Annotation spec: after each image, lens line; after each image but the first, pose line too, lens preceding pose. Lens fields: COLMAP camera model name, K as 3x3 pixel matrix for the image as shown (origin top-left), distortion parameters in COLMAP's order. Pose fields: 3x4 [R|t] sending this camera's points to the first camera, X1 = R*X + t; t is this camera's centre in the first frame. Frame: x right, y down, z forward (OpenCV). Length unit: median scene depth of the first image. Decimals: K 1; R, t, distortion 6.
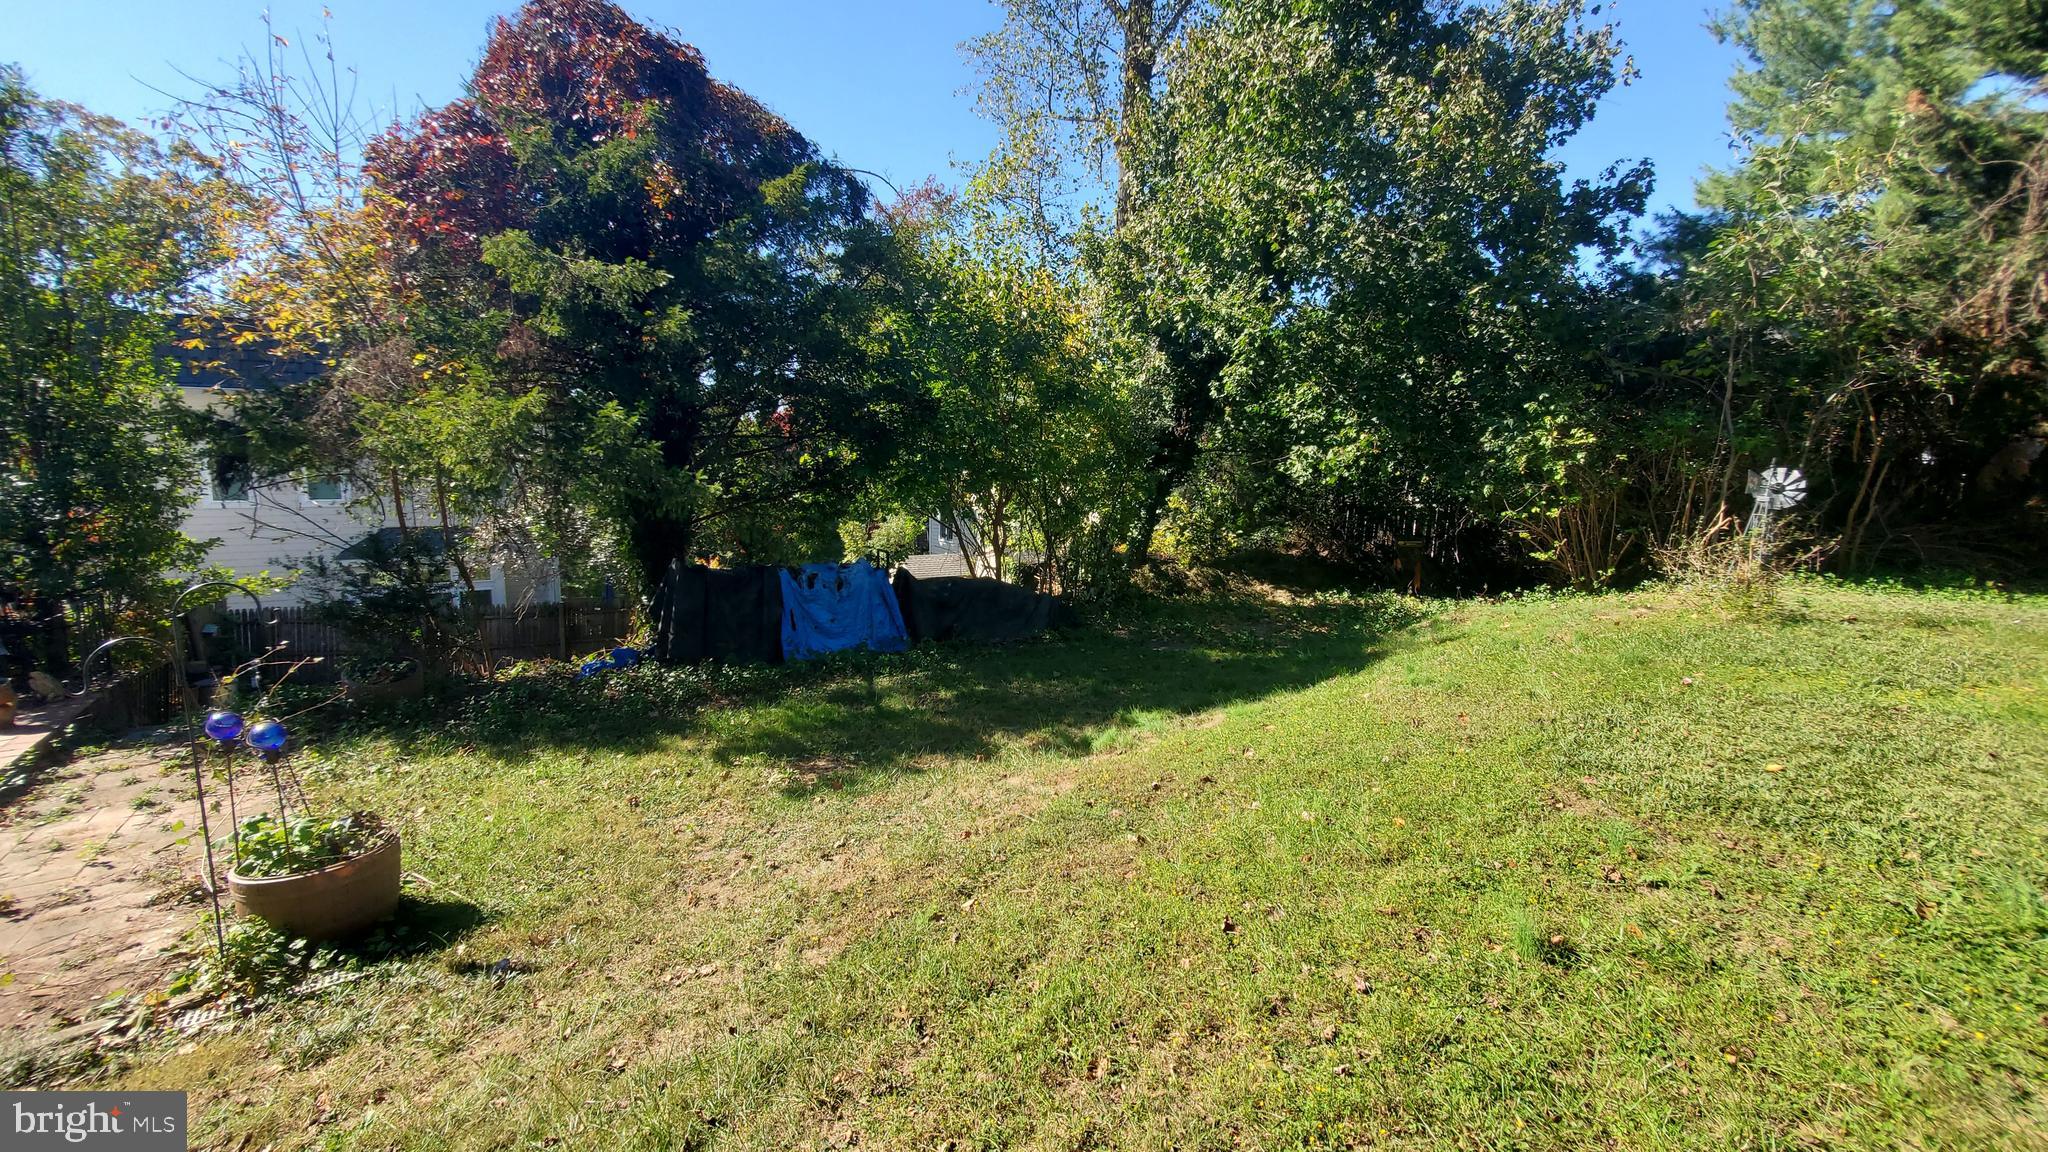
lens RADIAL K [[831.8, 0, 1029.1], [0, 831.8, 554.6], [0, 0, 1]] dist [0.002434, 0.000447]
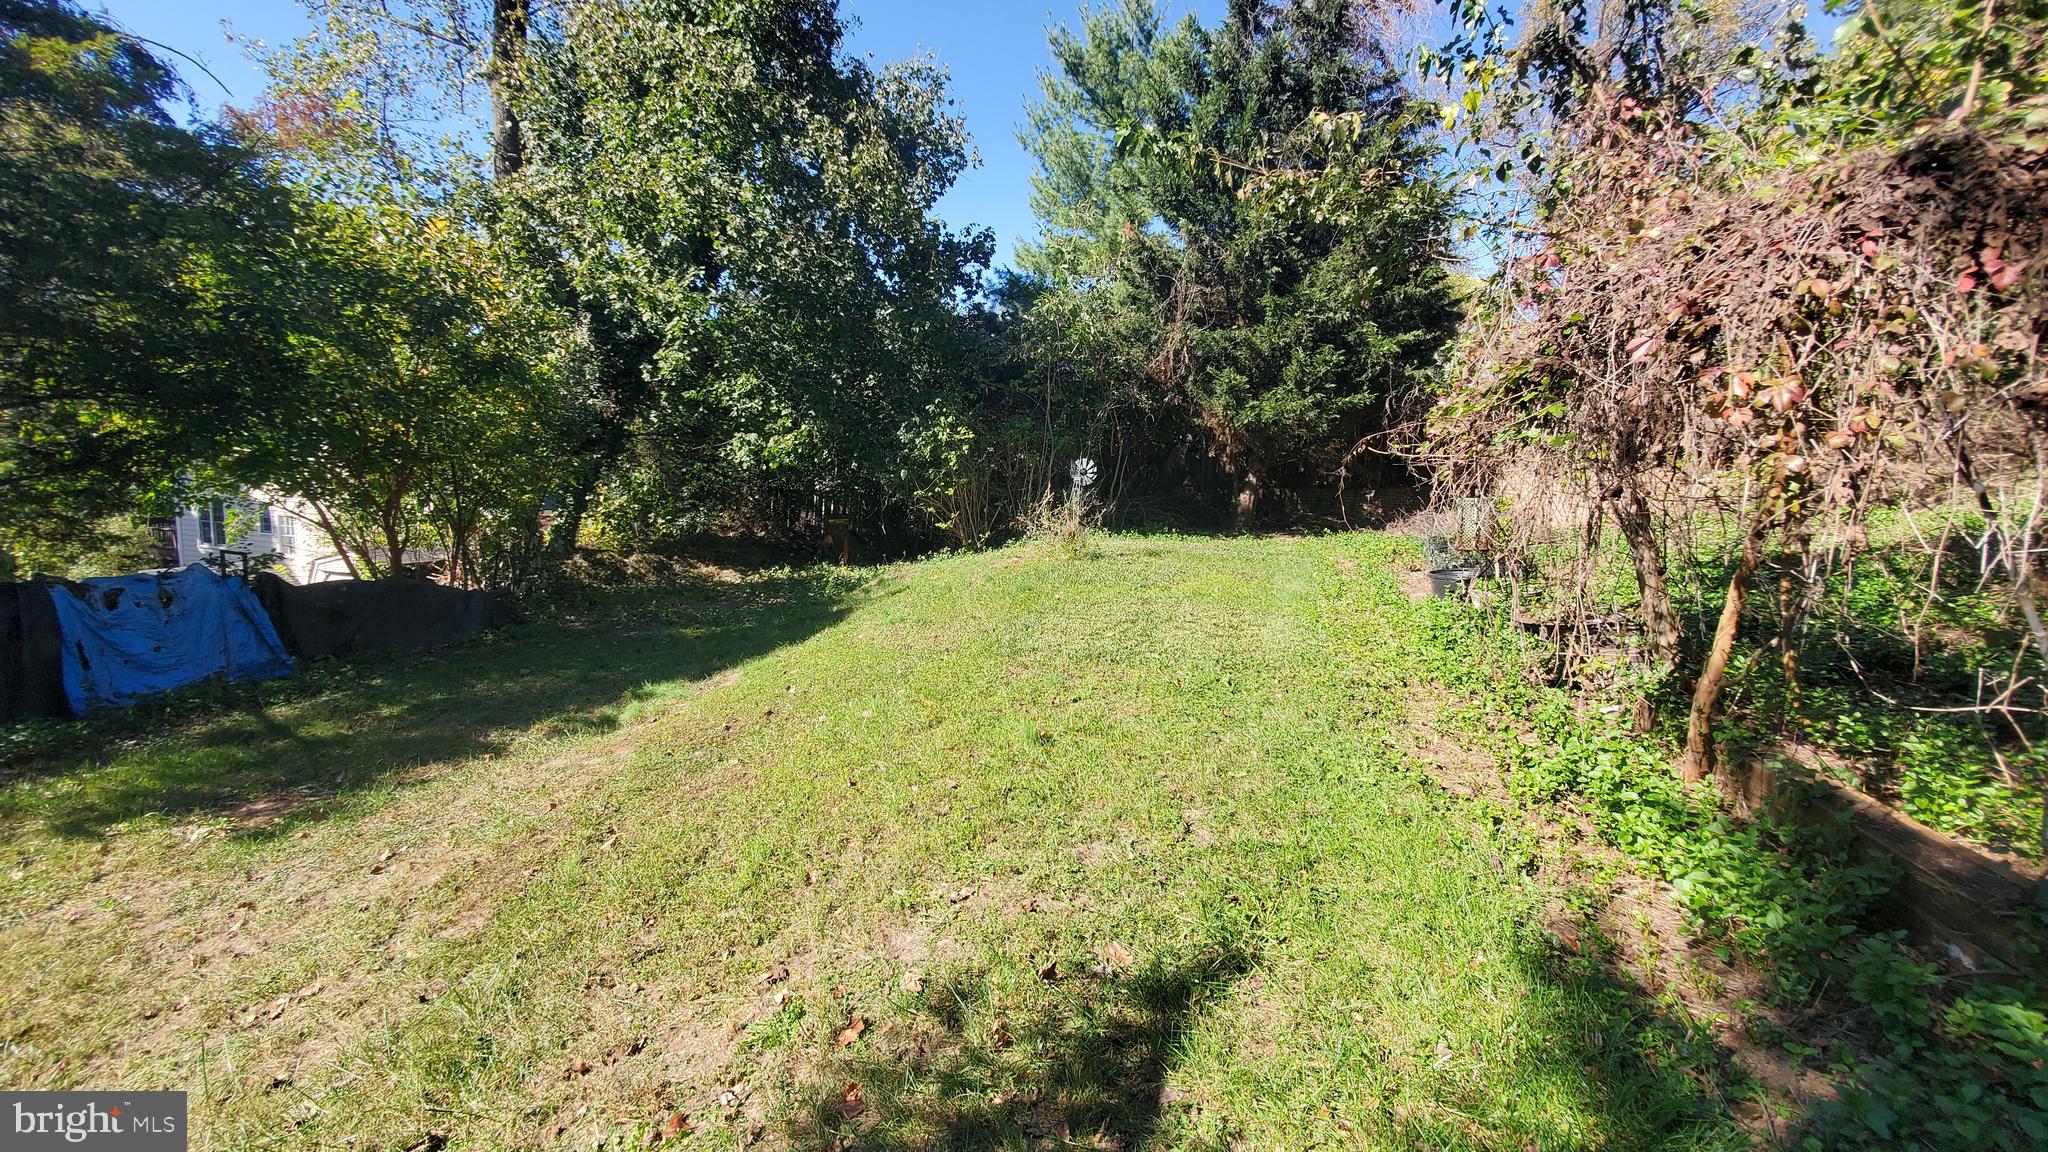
lens RADIAL K [[831.8, 0, 1035.2], [0, 831.8, 557.0], [0, 0, 1]] dist [0.002434, 0.000447]
pose [[0.760047, -0.063378, 0.646770, -0.107351], [0.051280, 0.997979, 0.037533, 0.009041], [-0.647841, 0.004640, 0.761761, -0.067649]]
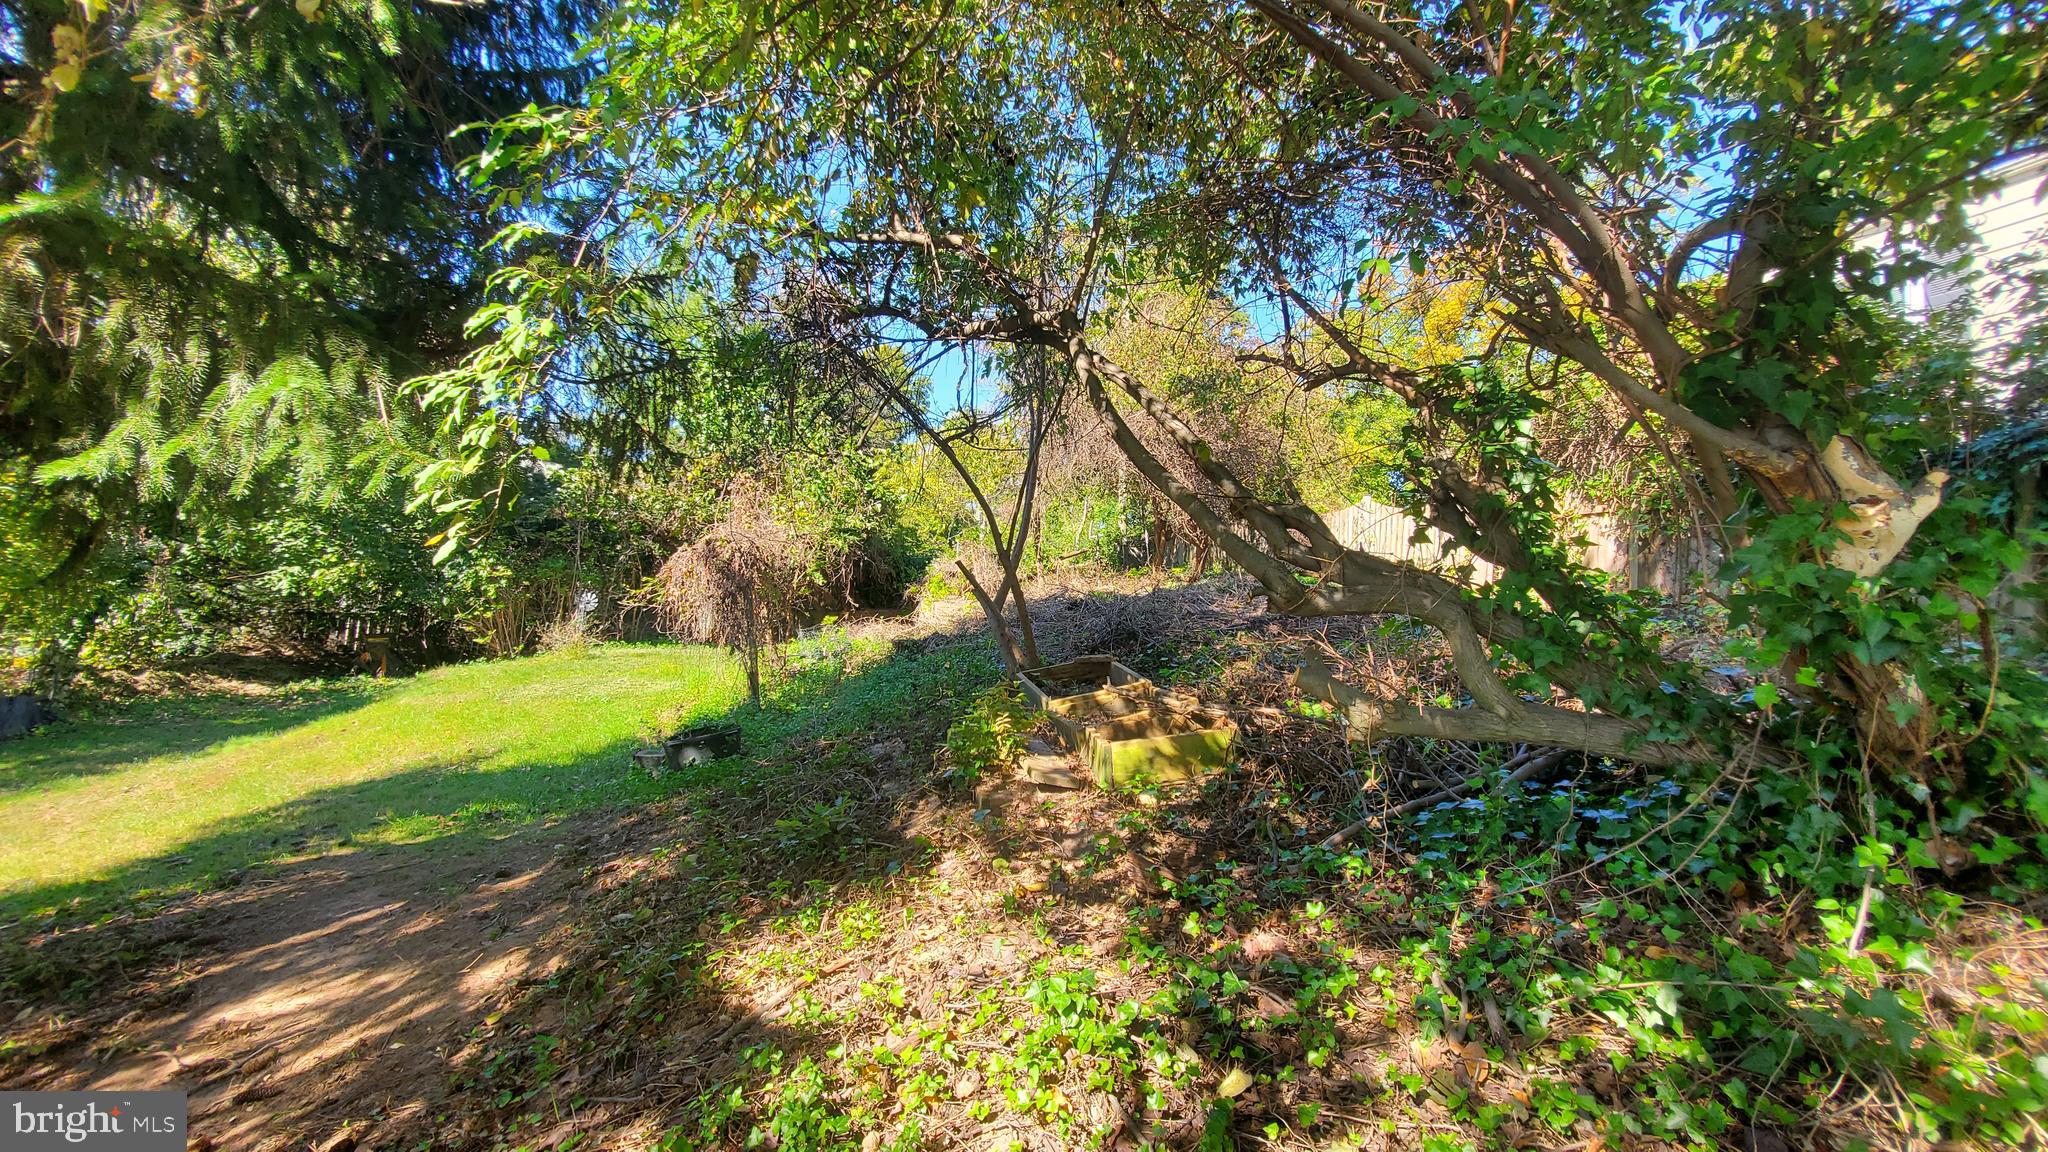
lens RADIAL K [[831.8, 0, 1041.5], [0, 831.8, 558.4], [0, 0, 1]] dist [0.002434, 0.000447]
pose [[0.397880, 0.045596, 0.916304, -0.470020], [0.064977, 0.994856, -0.077719, 0.040018], [-0.915134, 0.090461, 0.392871, -0.693598]]
